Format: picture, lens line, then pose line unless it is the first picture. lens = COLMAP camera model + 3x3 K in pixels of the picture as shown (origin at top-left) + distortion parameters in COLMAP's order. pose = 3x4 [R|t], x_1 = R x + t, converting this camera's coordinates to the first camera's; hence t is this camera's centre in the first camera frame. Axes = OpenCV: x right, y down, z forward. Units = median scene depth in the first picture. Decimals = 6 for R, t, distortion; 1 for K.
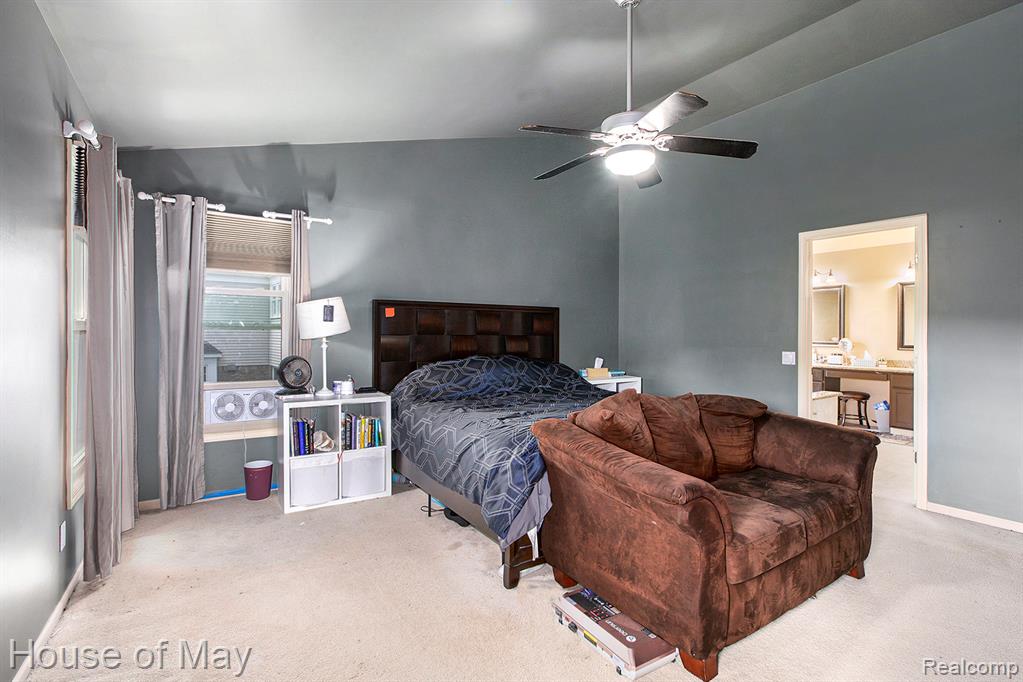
lens RADIAL K [[483.3, 0, 505.6], [0, 483.3, 334.7], [0, 0, 1]] dist [-0.039333, 0.016367]
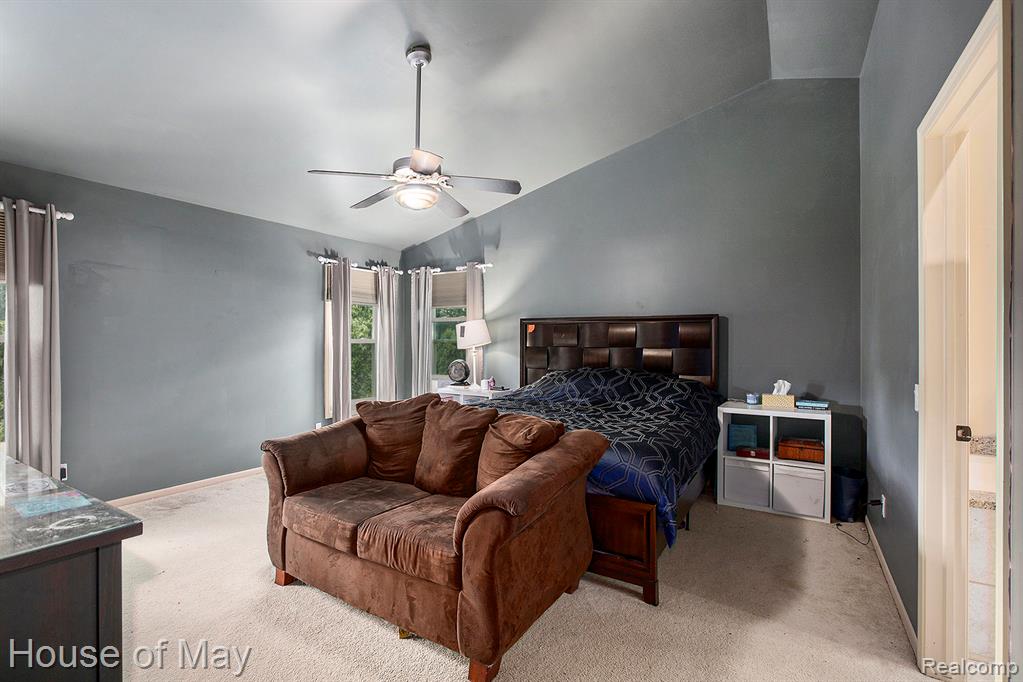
lens RADIAL K [[483.3, 0, 505.6], [0, 483.3, 334.7], [0, 0, 1]] dist [-0.039333, 0.016367]
pose [[0.424387, -0.008113, -0.905444, 1.155038], [0.001966, 0.999966, -0.008038, -0.027871], [0.905479, 0.001631, 0.424389, 0.553146]]
